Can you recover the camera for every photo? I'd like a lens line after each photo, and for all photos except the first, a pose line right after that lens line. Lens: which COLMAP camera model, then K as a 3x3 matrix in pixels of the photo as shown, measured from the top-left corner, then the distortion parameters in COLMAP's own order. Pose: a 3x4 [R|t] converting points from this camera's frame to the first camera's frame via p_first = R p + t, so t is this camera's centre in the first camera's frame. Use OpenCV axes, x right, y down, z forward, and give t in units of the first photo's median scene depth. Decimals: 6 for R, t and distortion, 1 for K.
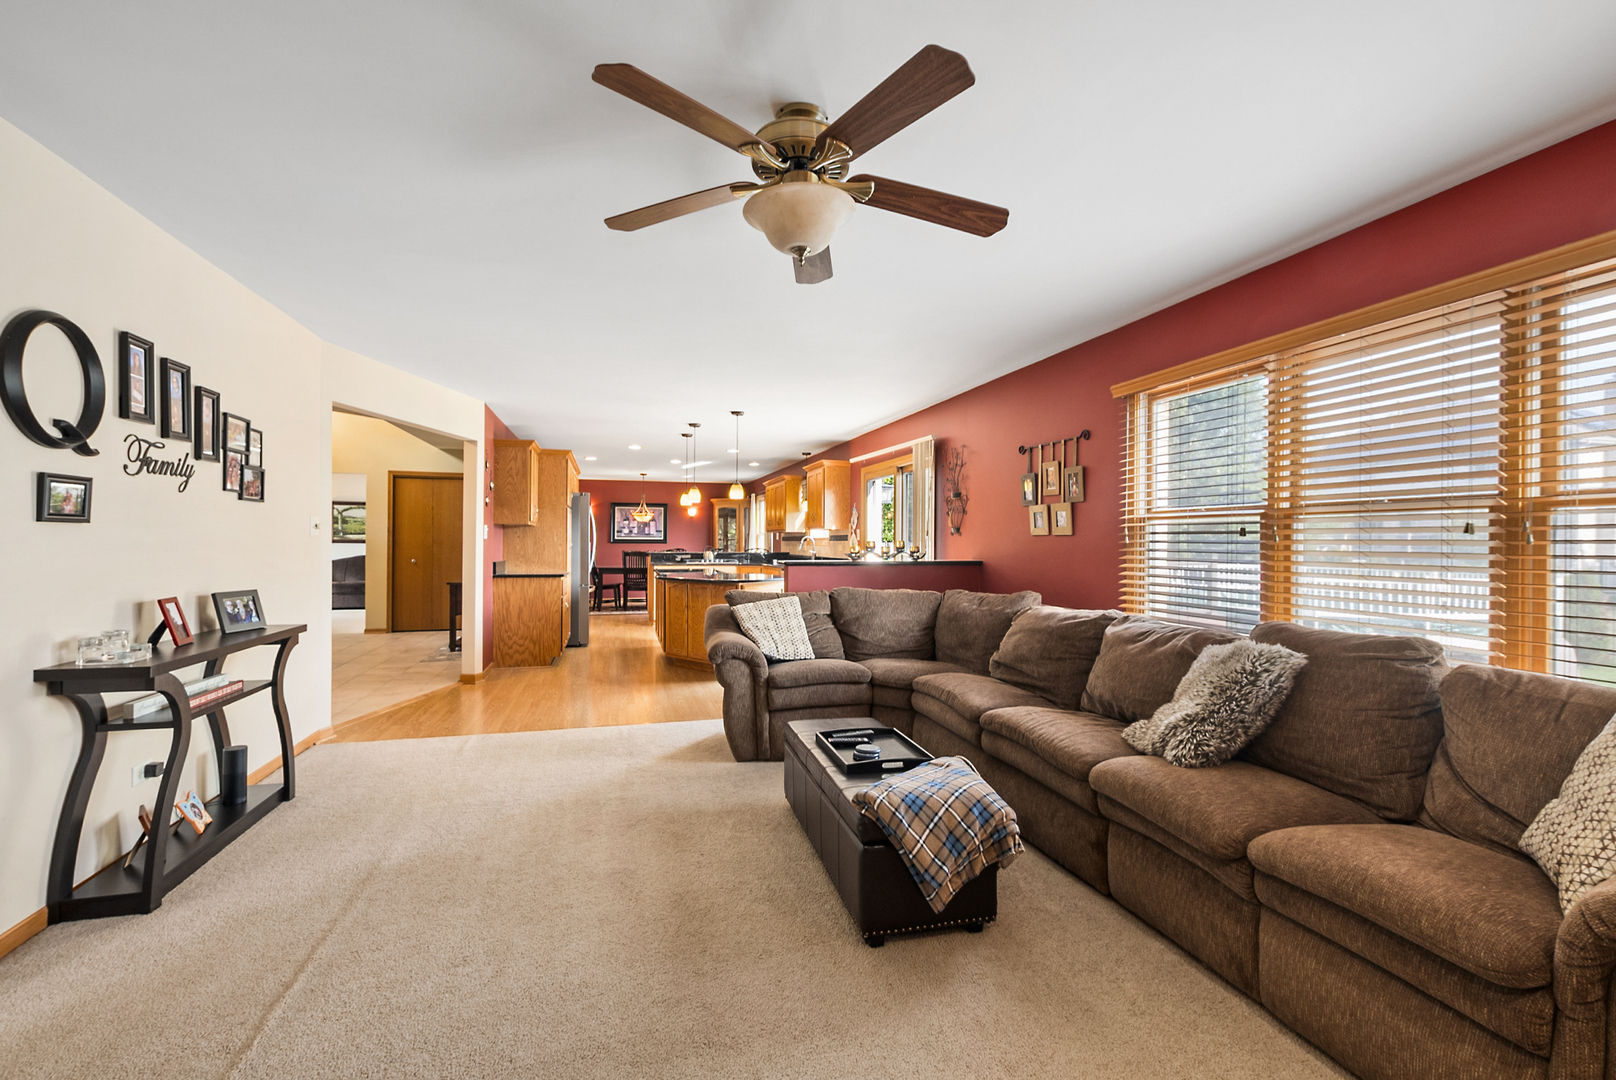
lens RADIAL K [[719.2, 0, 816.1], [0, 719.2, 539.5], [0, 0, 1]] dist [0.009865, -0.000955]
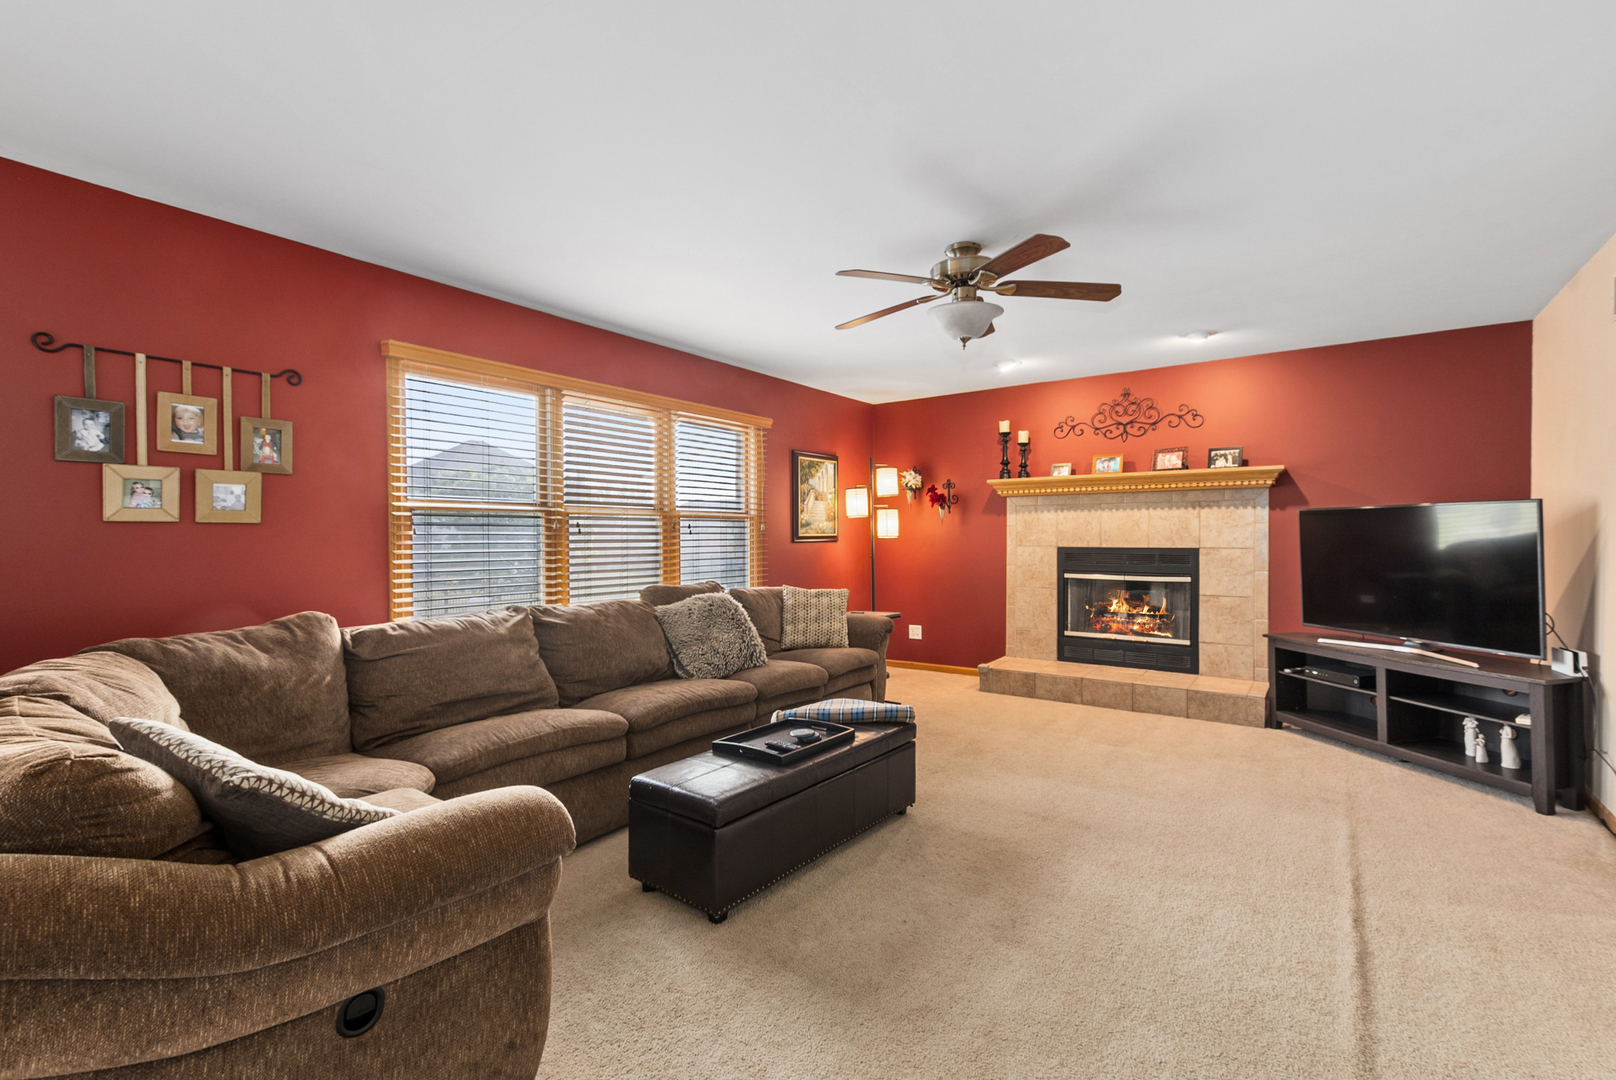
lens RADIAL K [[719.2, 0, 823.6], [0, 719.2, 539.7], [0, 0, 1]] dist [0.009865, -0.000955]
pose [[-0.642324, -0.006101, 0.766409, -0.229905], [-0.002015, 0.999978, 0.006272, 0.001583], [-0.766431, 0.002485, -0.642322, 0.507614]]
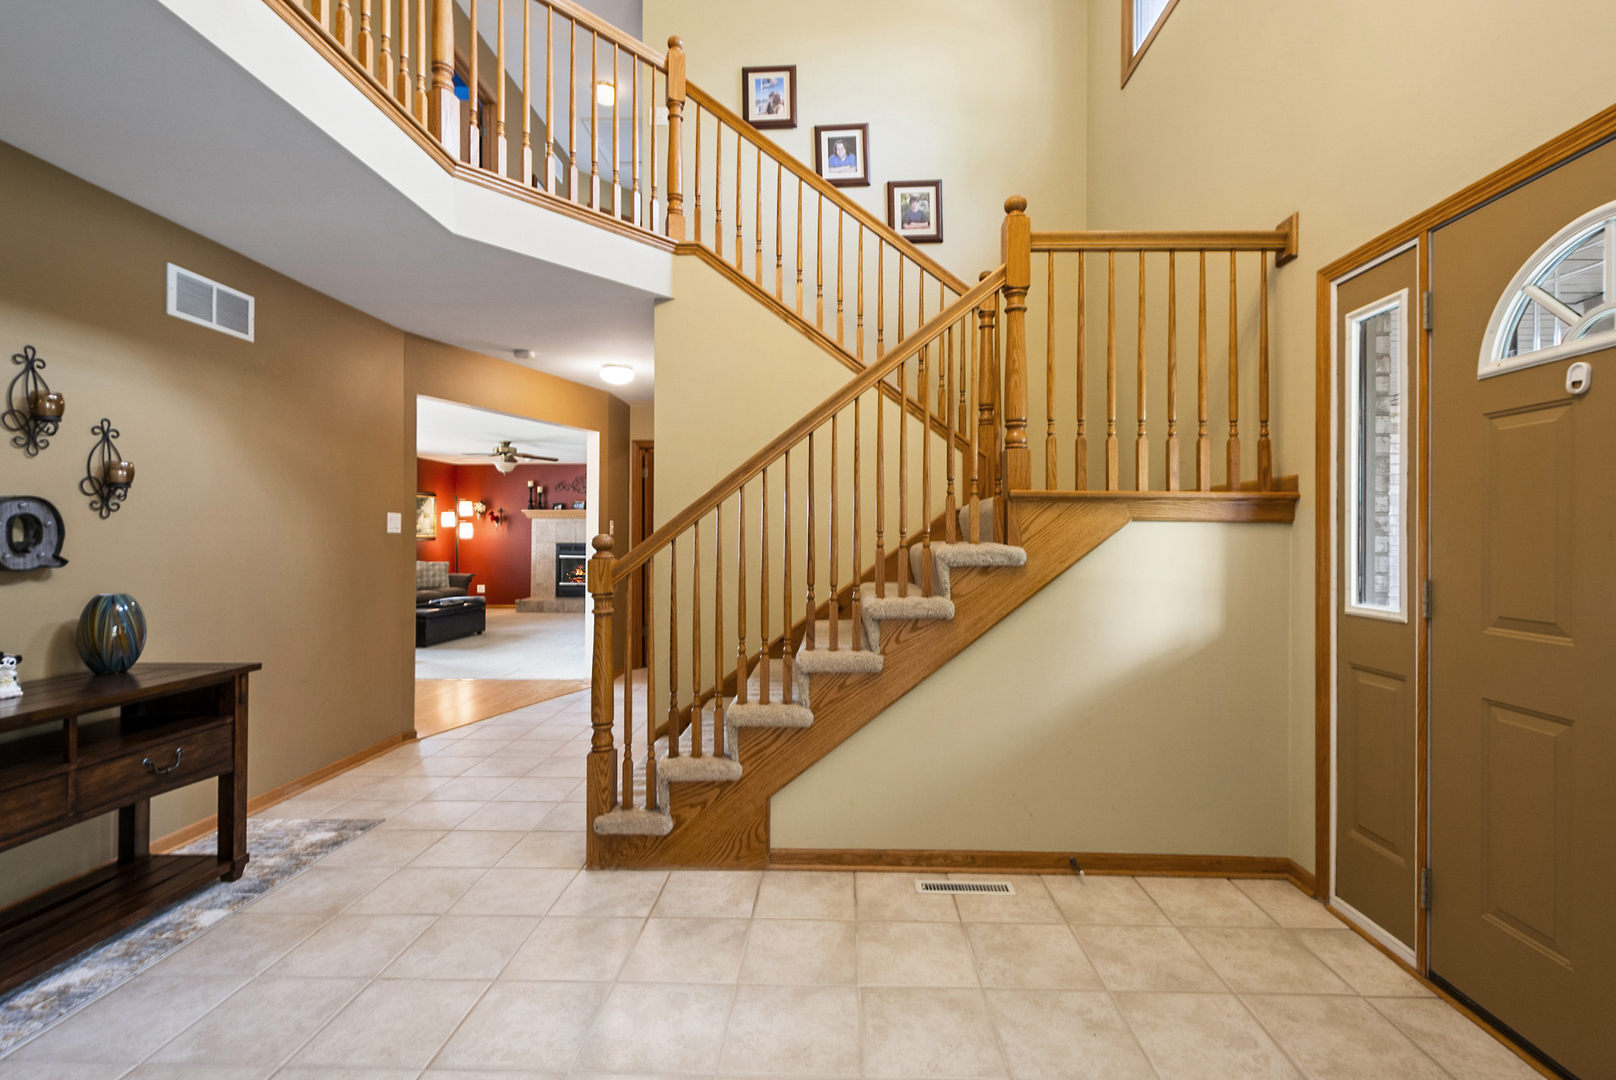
lens RADIAL K [[719.2, 0, 812.5], [0, 719.2, 537.3], [0, 0, 1]] dist [0.009865, -0.000955]
pose [[-0.955175, -0.010190, 0.295867, -0.746712], [-0.011138, 0.999937, -0.001522, -0.002407], [-0.295833, -0.004749, -0.955228, 1.101570]]
